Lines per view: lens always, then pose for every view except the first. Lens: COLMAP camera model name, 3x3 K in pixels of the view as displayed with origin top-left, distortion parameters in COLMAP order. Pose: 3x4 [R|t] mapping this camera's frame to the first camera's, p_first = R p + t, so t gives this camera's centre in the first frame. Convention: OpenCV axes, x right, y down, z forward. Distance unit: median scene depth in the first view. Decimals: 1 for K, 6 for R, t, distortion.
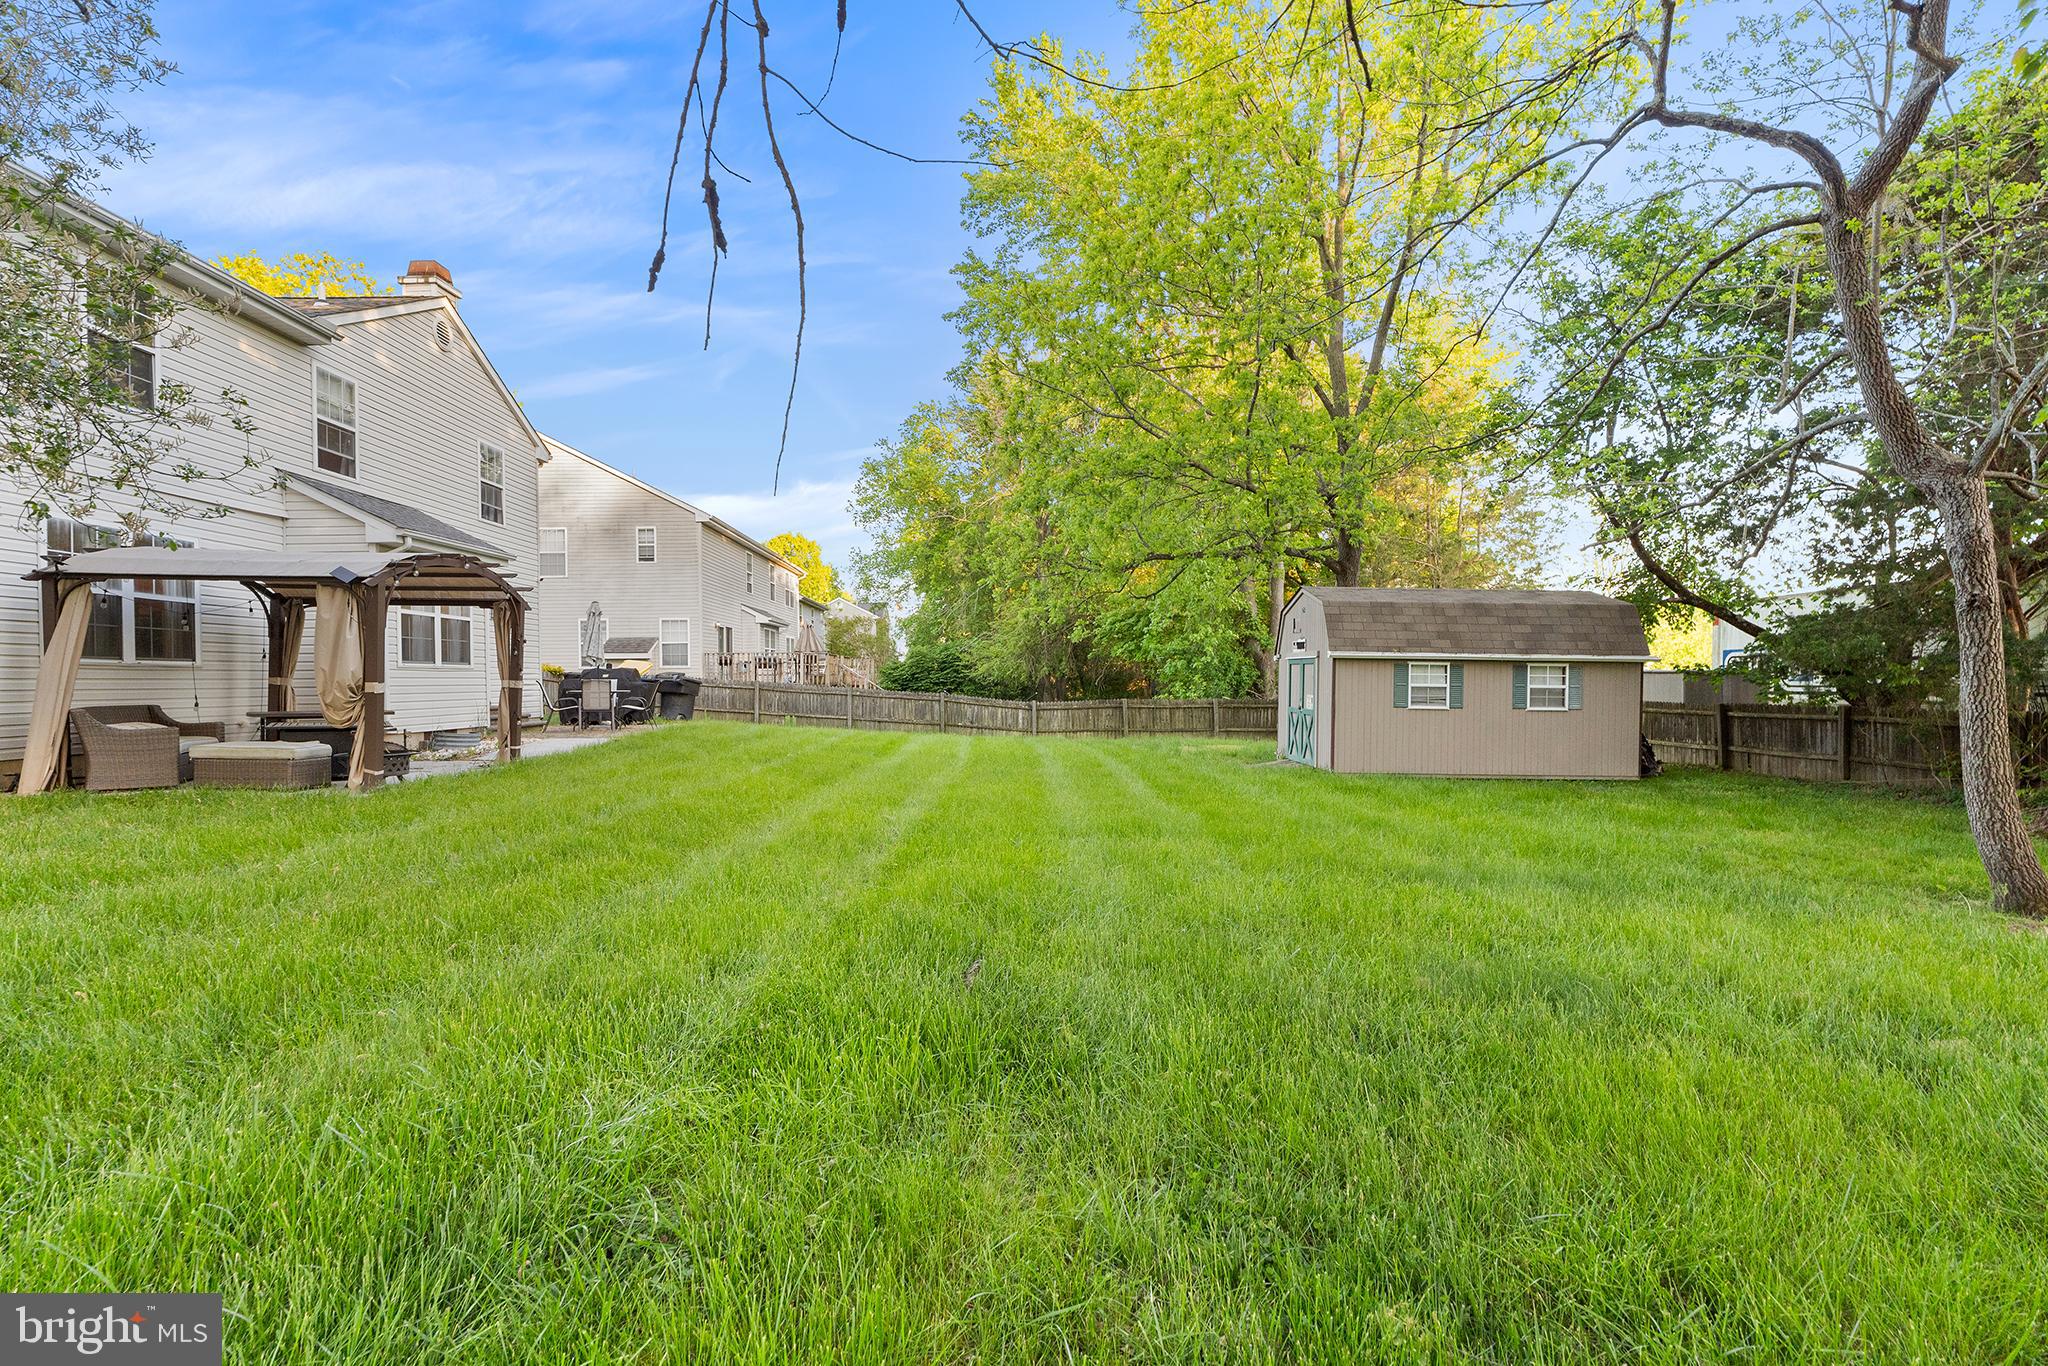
lens RADIAL K [[938.7, 0, 1024.0], [0, 938.7, 683.0], [0, 0, 1]] dist [-0.000387, -0.000193]
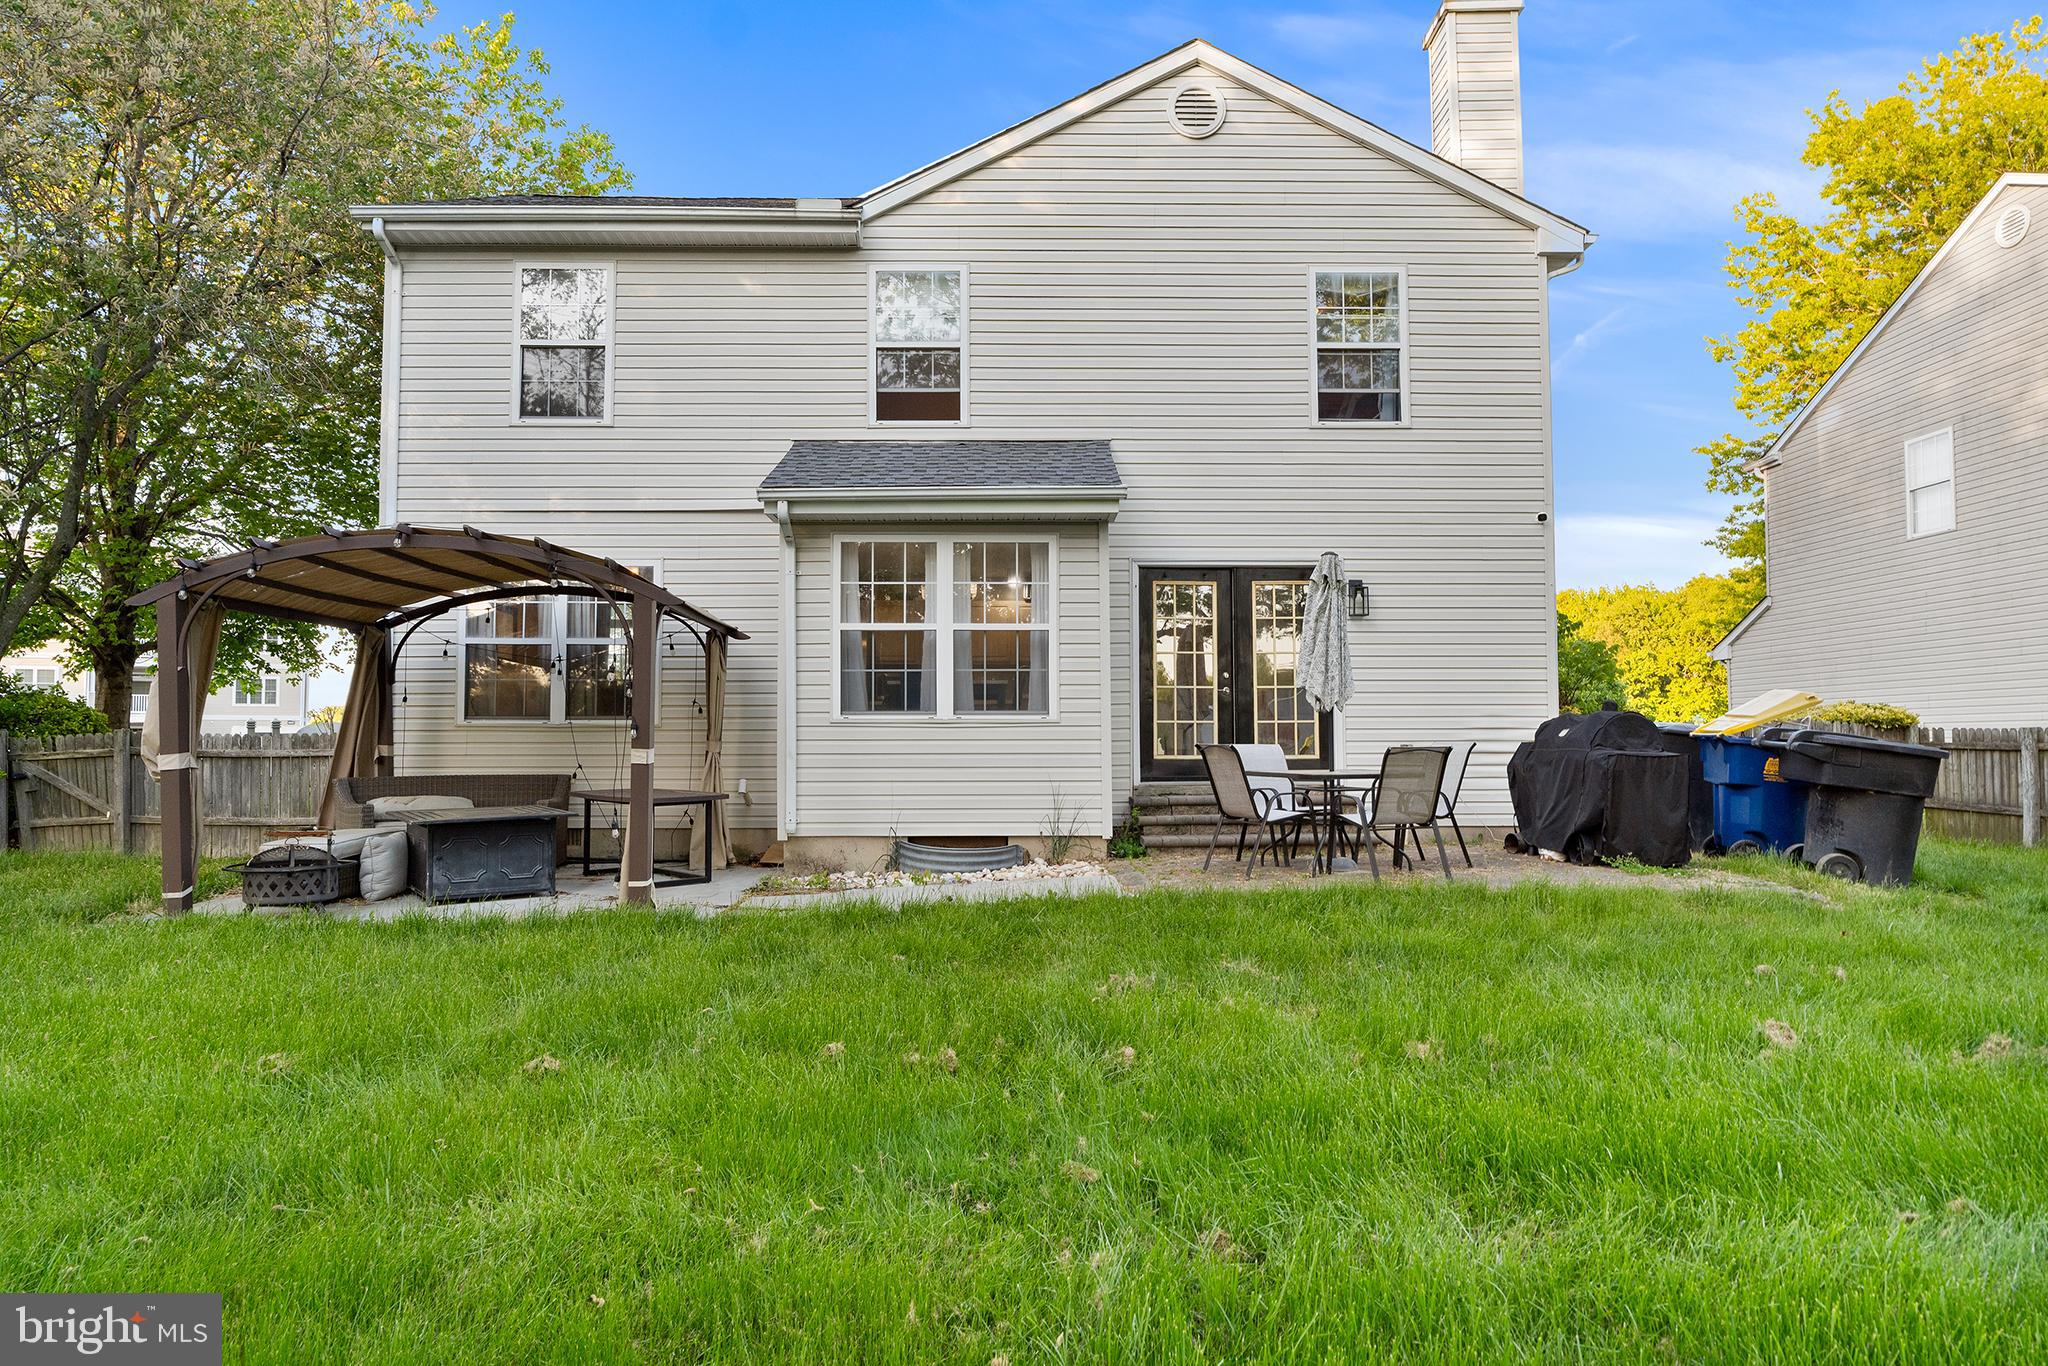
lens RADIAL K [[1238.0, 0, 1024.0], [0, 1238.0, 683.0], [0, 0, 1]] dist [0.001093, -0.000075]
pose [[-0.012771, -0.042072, -0.999033, 0.080027], [-0.003419, 0.999110, -0.042032, -0.007331], [0.999913, 0.002879, -0.012904, 0.842713]]
